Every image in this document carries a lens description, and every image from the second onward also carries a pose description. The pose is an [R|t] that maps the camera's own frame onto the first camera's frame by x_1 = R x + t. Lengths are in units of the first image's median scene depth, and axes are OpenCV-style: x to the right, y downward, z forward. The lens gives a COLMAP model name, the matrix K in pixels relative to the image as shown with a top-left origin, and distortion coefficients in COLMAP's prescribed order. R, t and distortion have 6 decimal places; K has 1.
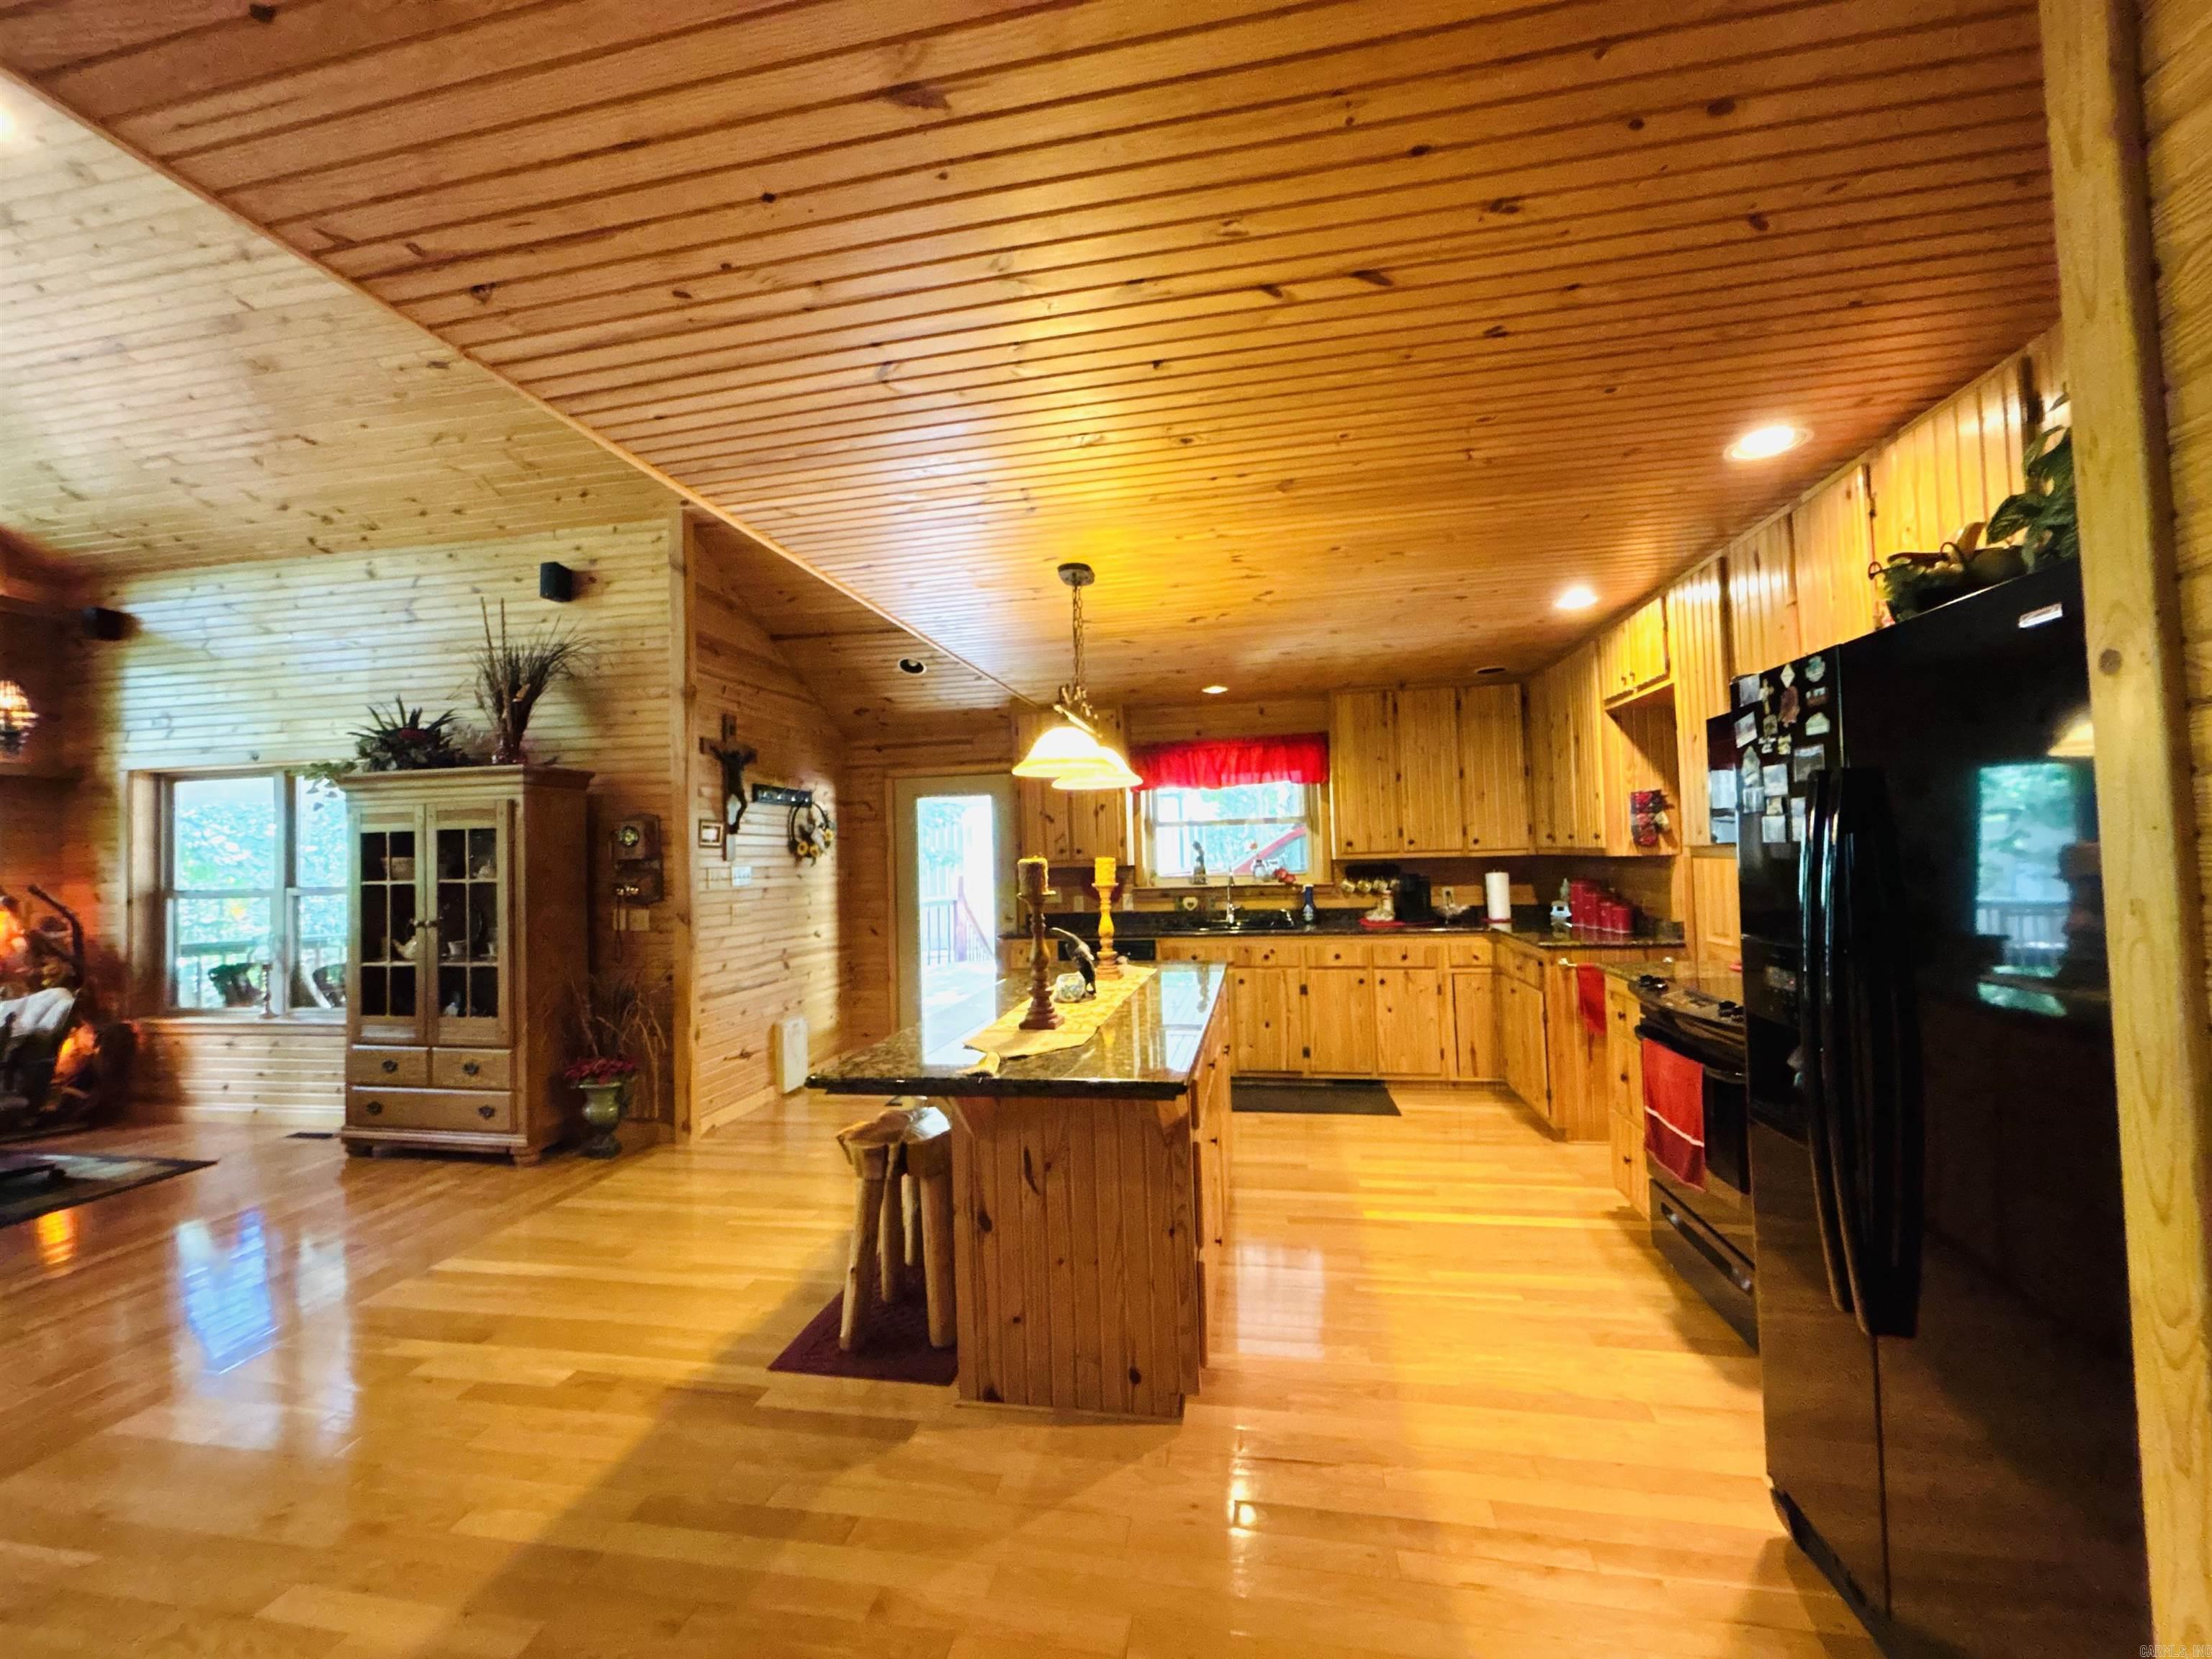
lens RADIAL K [[893.8, 0, 1104.4], [0, 893.8, 820.4], [0, 0, 1]] dist [0.000734, -0.000767]
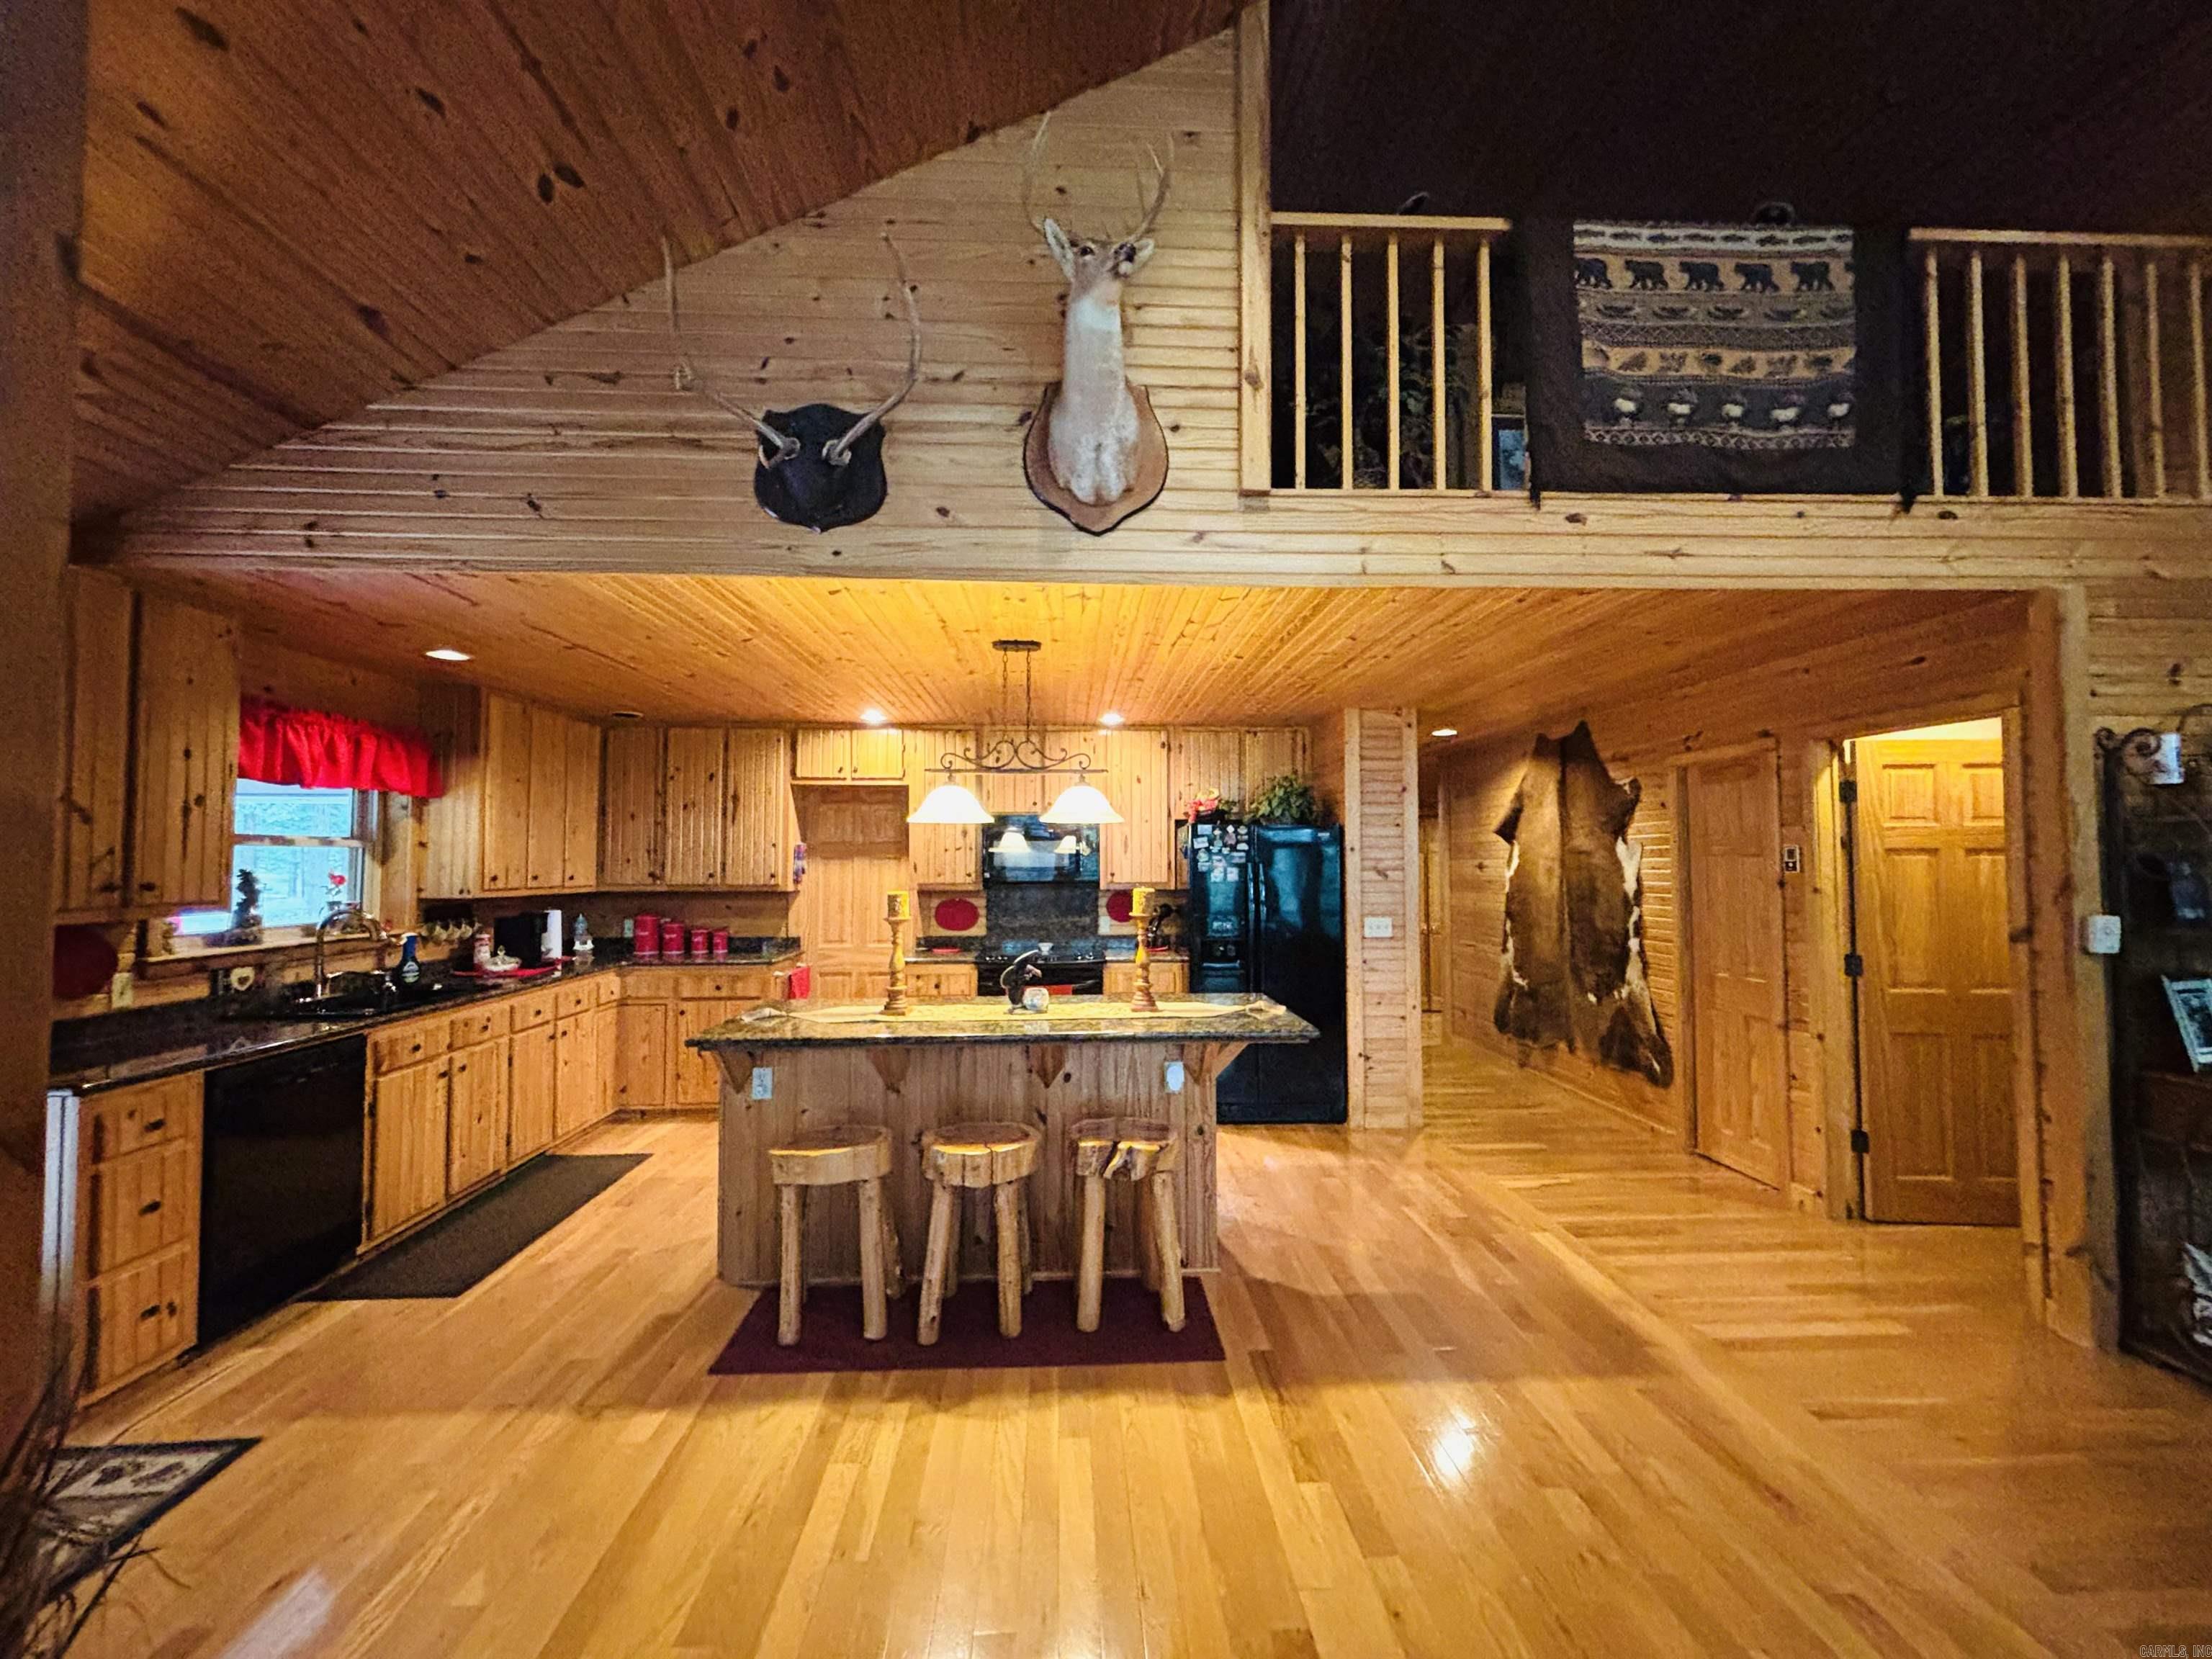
lens RADIAL K [[899.5, 0, 1099.7], [0, 899.5, 826.4], [0, 0, 1]] dist [-0.000706, -0.000465]
pose [[-0.219450, 0.070408, 0.973080, -0.700226], [-0.021700, 0.996794, -0.077017, 0.031987], [-0.975382, -0.038018, -0.217219, 0.687455]]
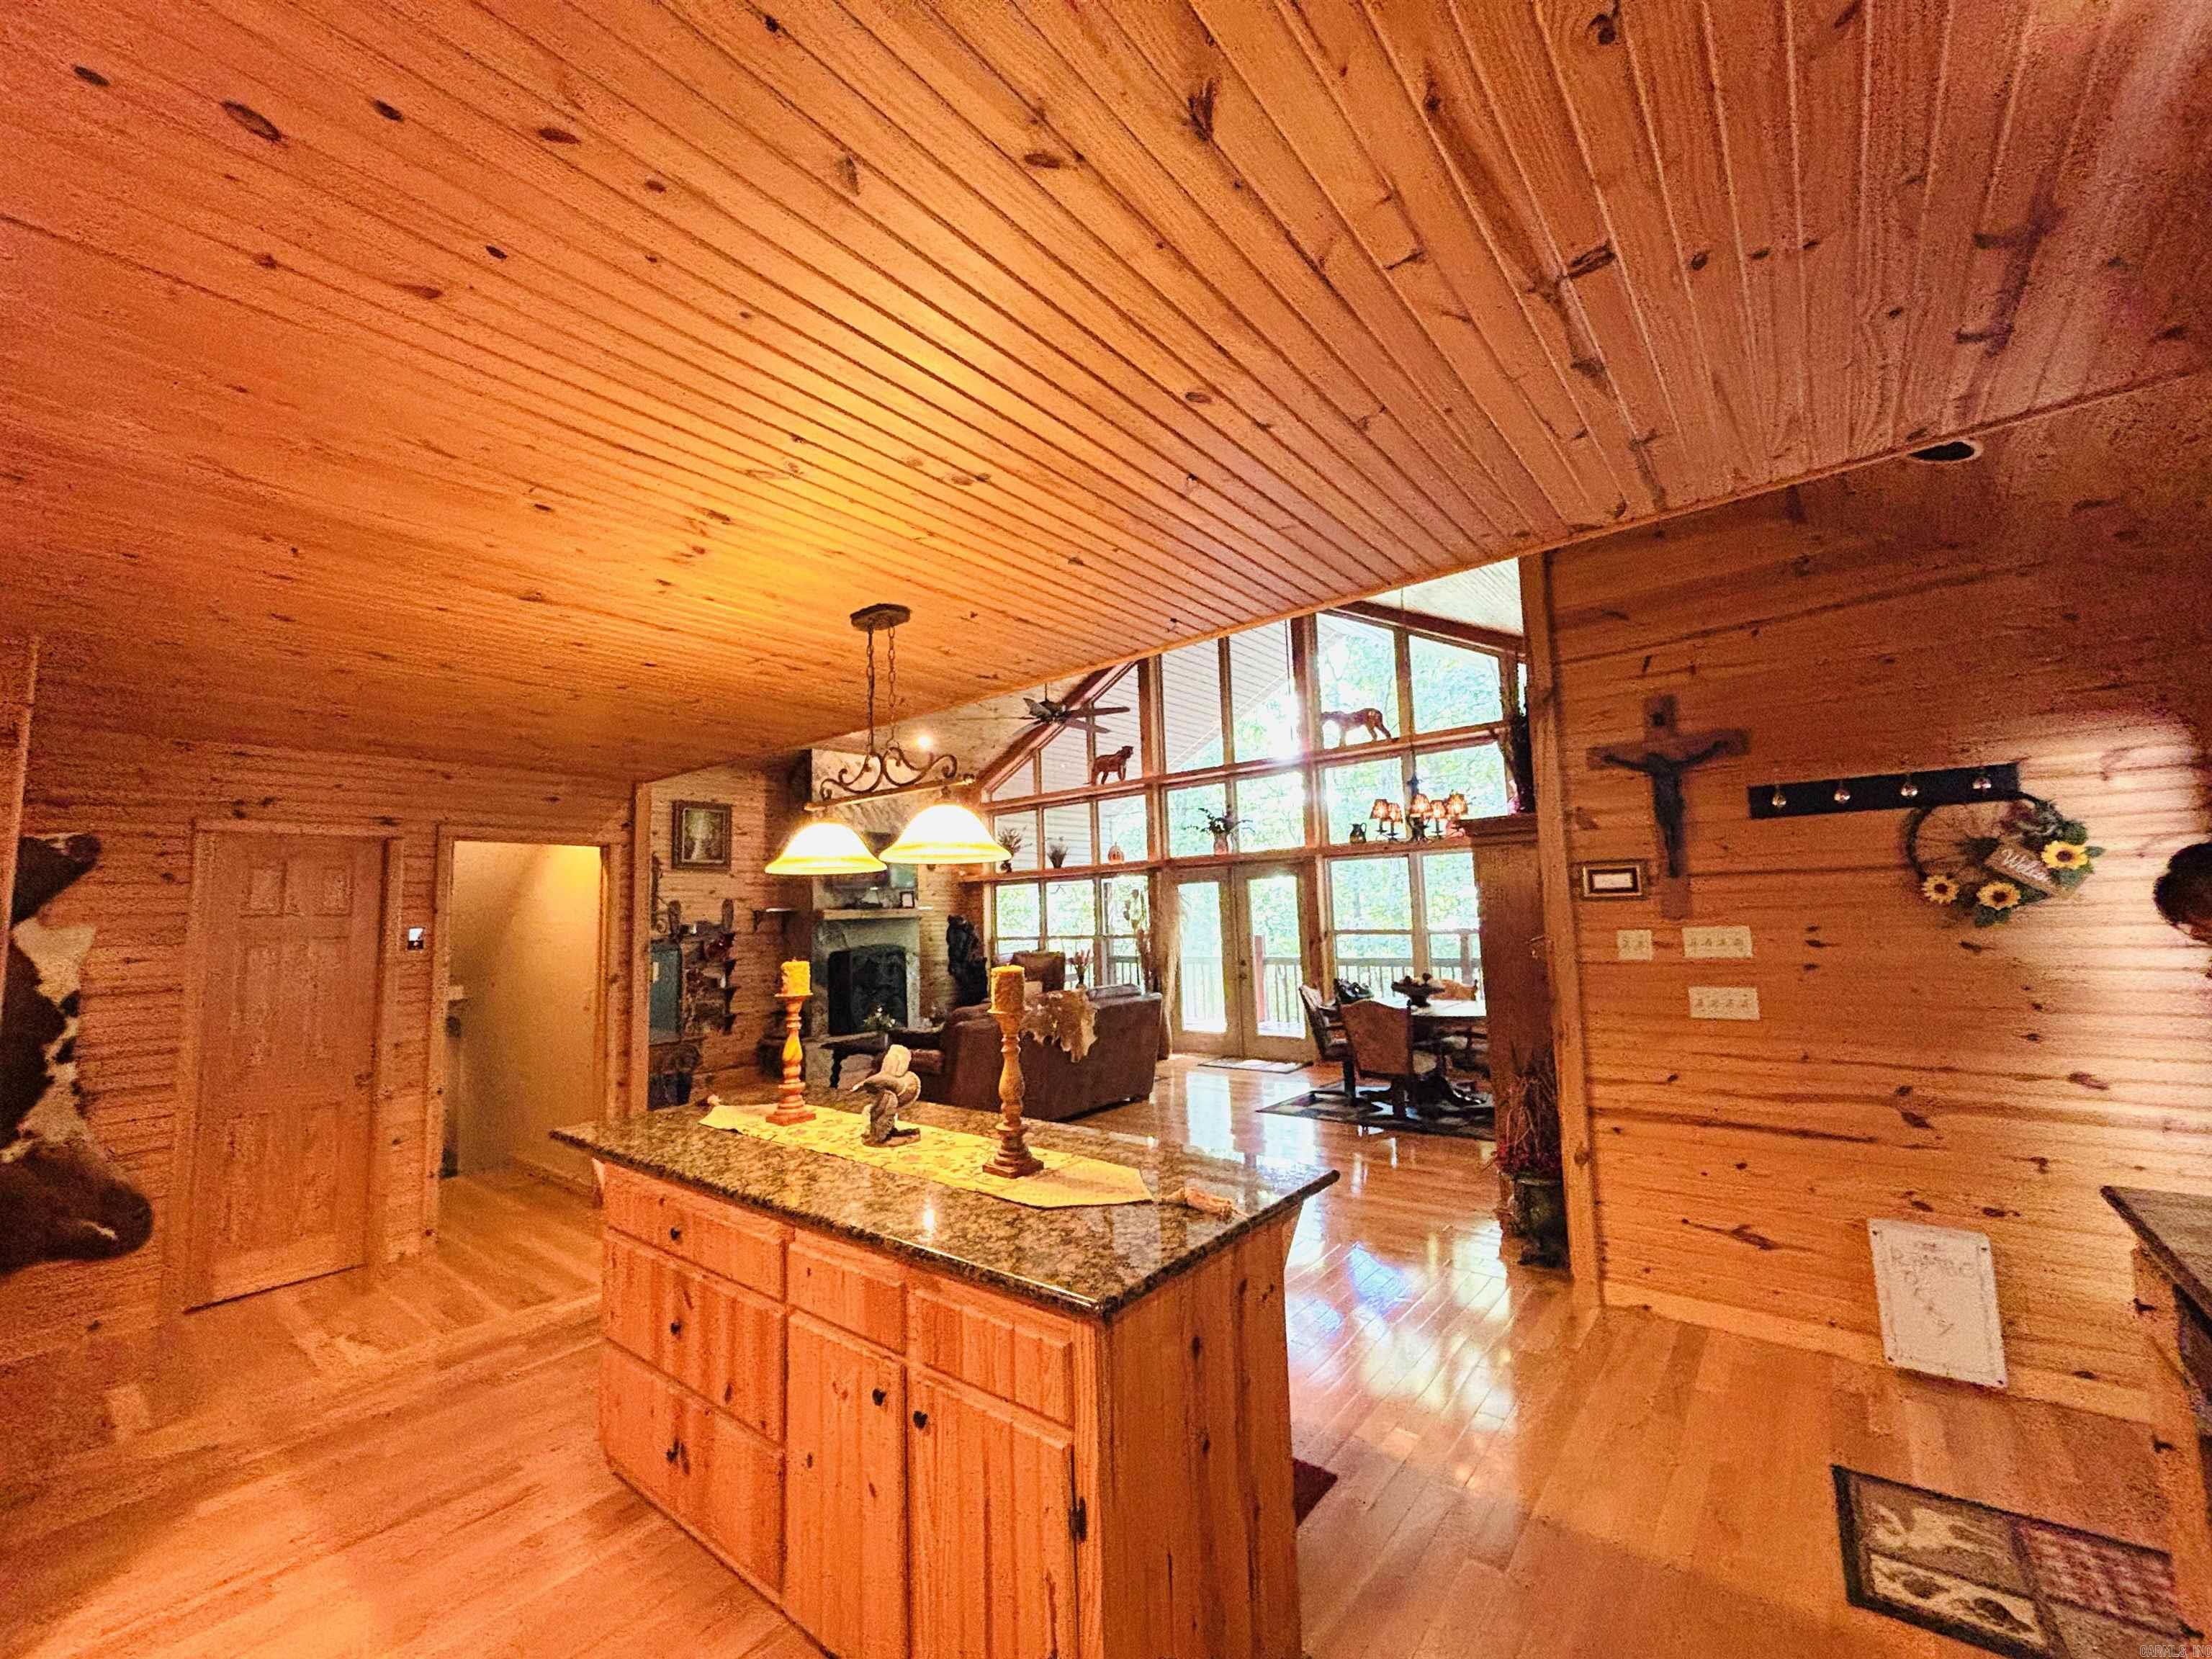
lens RADIAL K [[893.8, 0, 1104.4], [0, 893.8, 820.4], [0, 0, 1]] dist [0.000734, -0.000767]
pose [[-0.482572, -0.048425, -0.874517, 0.354870], [0.075149, 0.992499, -0.096427, 0.007141], [0.872627, -0.112252, -0.475313, 0.936202]]
